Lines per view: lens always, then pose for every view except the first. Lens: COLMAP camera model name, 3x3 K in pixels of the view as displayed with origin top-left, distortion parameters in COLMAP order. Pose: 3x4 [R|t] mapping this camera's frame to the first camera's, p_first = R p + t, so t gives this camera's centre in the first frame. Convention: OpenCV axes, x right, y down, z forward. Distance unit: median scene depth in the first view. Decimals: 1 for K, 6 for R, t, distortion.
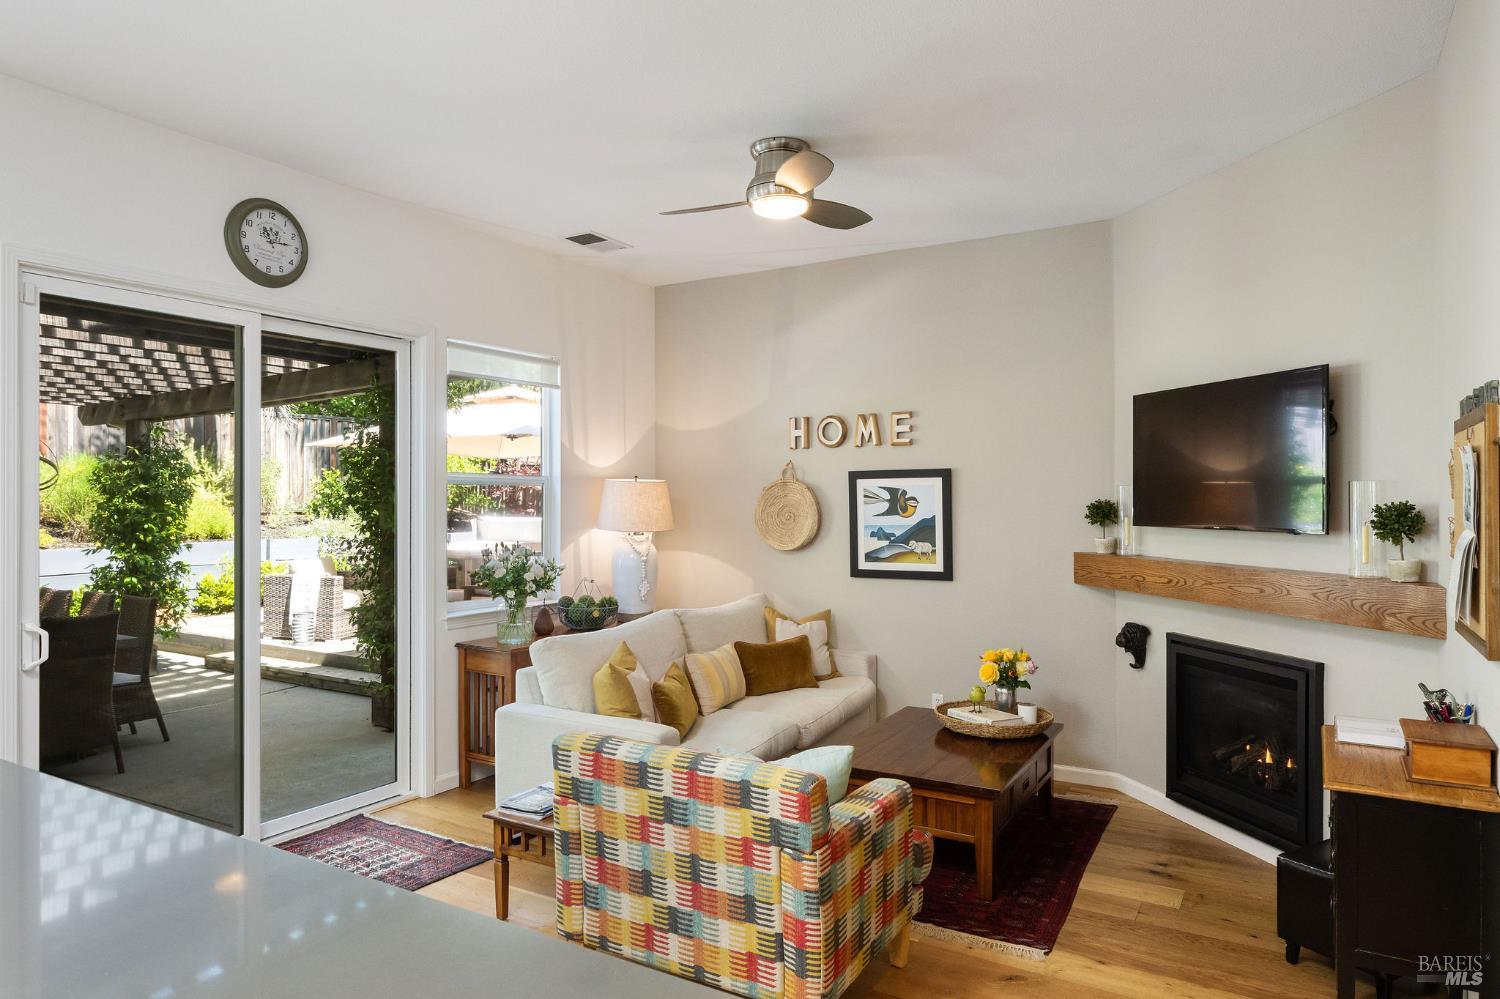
lens RADIAL K [[936.3, 0, 739.2], [0, 936.3, 500.2], [0, 0, 1]] dist [-0.001380, -0.000879]
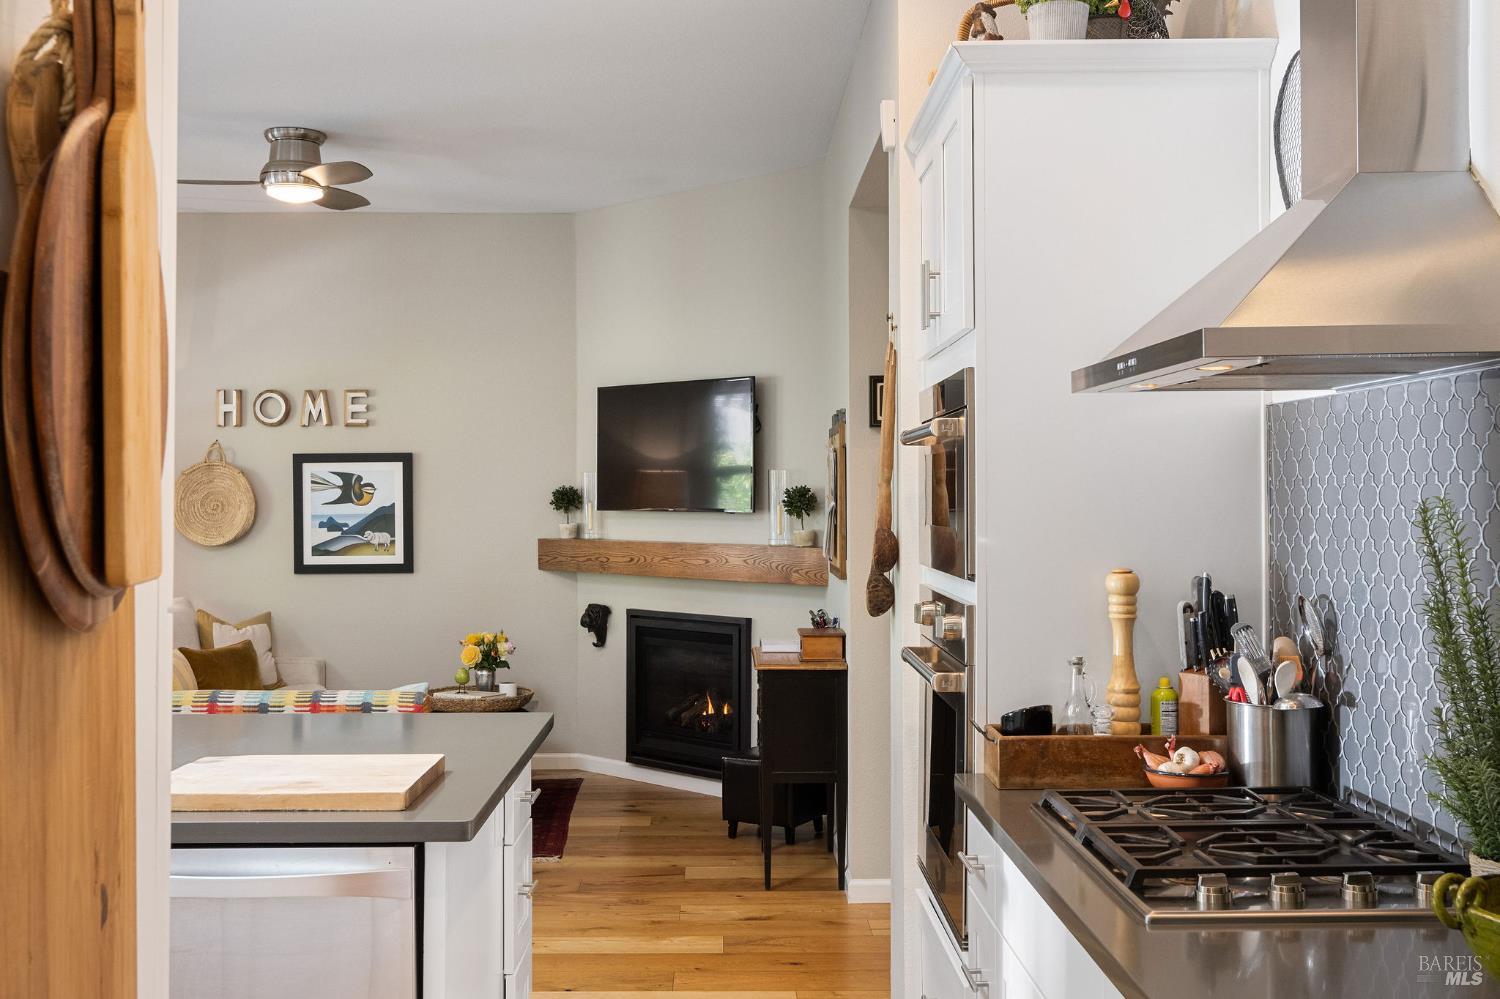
lens RADIAL K [[1527.2, 0, 763.7], [0, 1527.2, 468.7], [0, 0, 1]] dist [-0.027630, 0.000000]
pose [[0.838876, 0.010182, 0.544227, -0.337461], [0.000167, 0.999820, -0.018964, 0.012043], [-0.544323, 0.016000, 0.838723, -0.514442]]
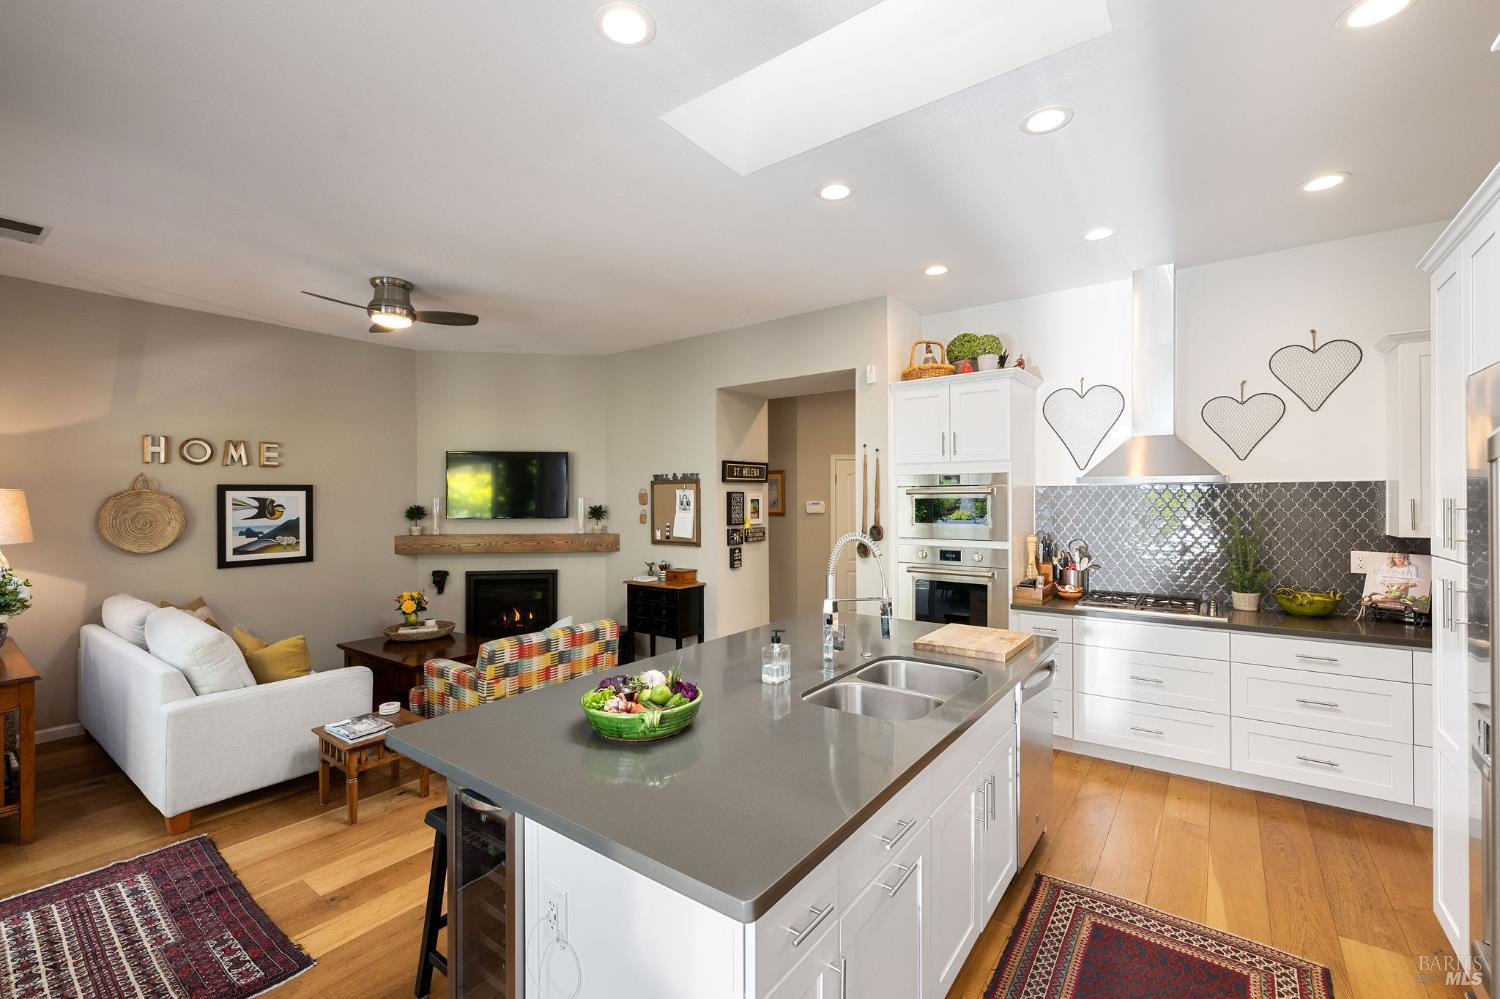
lens RADIAL K [[651.2, 0, 753.2], [0, 651.2, 501.3], [0, 0, 1]] dist [0.001234, -0.002189]
pose [[0.097253, -0.003484, 0.995254, -0.787484], [0.003183, 0.999990, 0.003189, -0.010235], [-0.995255, 0.002858, 0.097263, 0.231903]]
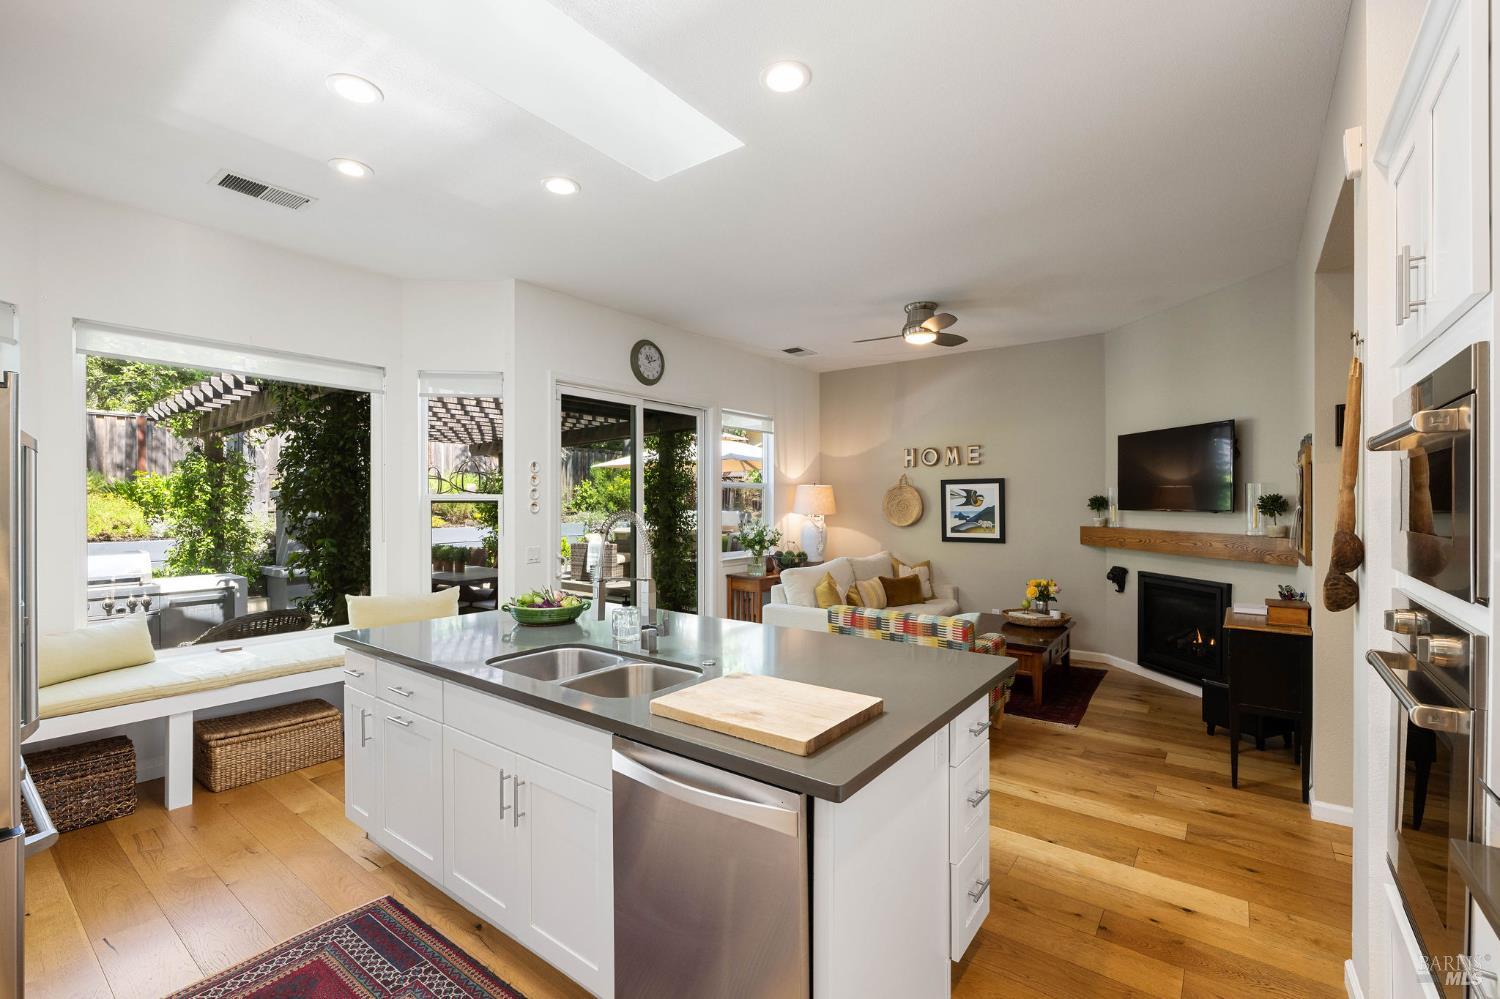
lens RADIAL K [[651.2, 0, 741.4], [0, 651.2, 505.6], [0, 0, 1]] dist [0.001234, -0.002189]
pose [[0.994277, 0.000492, -0.106829, -0.138736], [0.000016, 0.999989, 0.004751, 0.011956], [0.106831, -0.004725, 0.994266, -0.266341]]
